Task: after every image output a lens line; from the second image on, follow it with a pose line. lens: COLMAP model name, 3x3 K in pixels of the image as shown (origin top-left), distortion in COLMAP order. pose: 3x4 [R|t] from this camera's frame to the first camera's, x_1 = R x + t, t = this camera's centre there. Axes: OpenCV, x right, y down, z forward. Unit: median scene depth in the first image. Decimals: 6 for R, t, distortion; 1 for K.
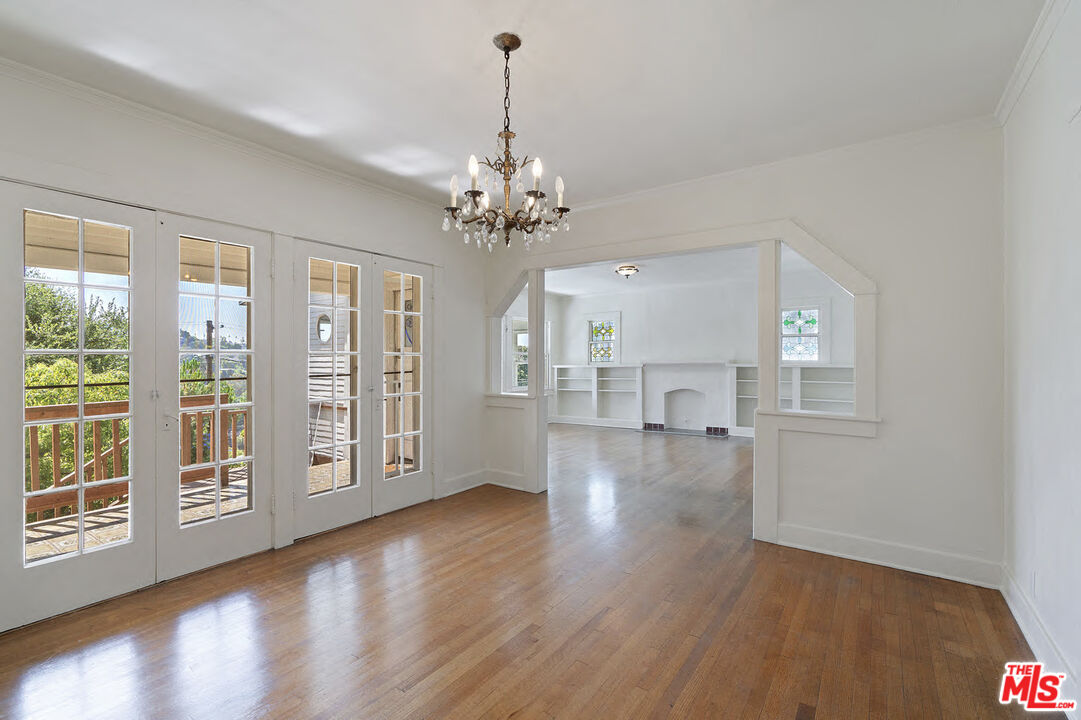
lens RADIAL K [[482.9, 0, 532.4], [0, 482.9, 360.2], [0, 0, 1]] dist [-0.012339, 0.002721]
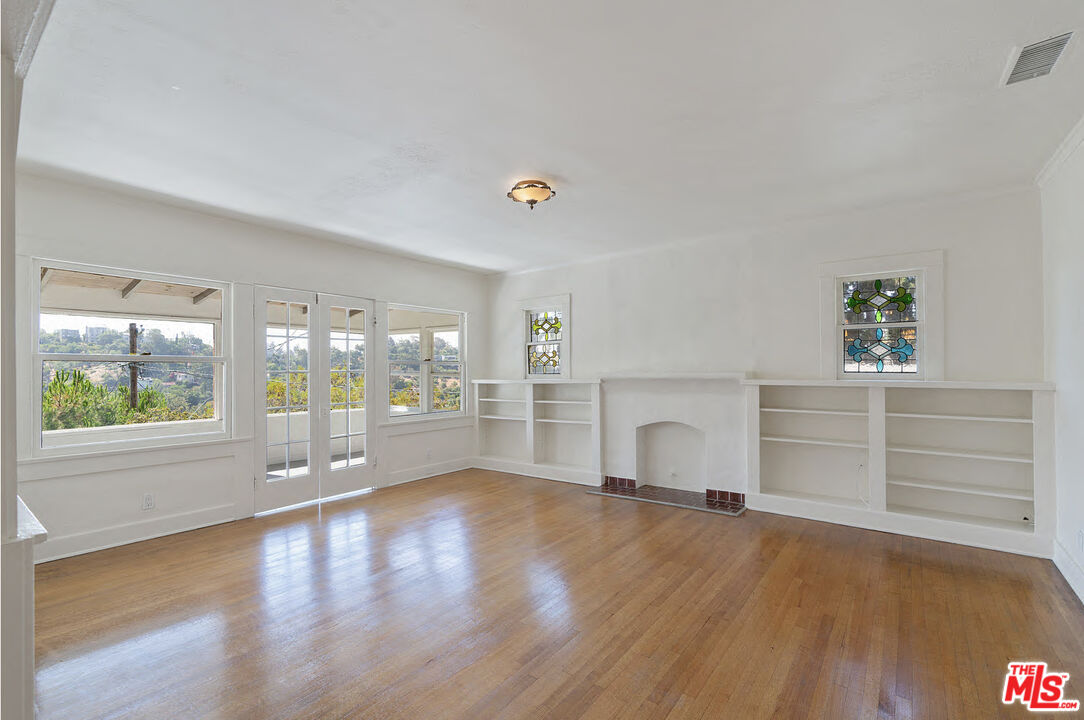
lens RADIAL K [[484.2, 0, 535.1], [0, 484.2, 368.1], [0, 0, 1]] dist [-0.012339, 0.002721]
pose [[0.999784, -0.008397, -0.019012, 0.156578], [0.008544, 0.999934, 0.007687, -0.010594], [0.018947, -0.007848, 0.999790, 0.391412]]
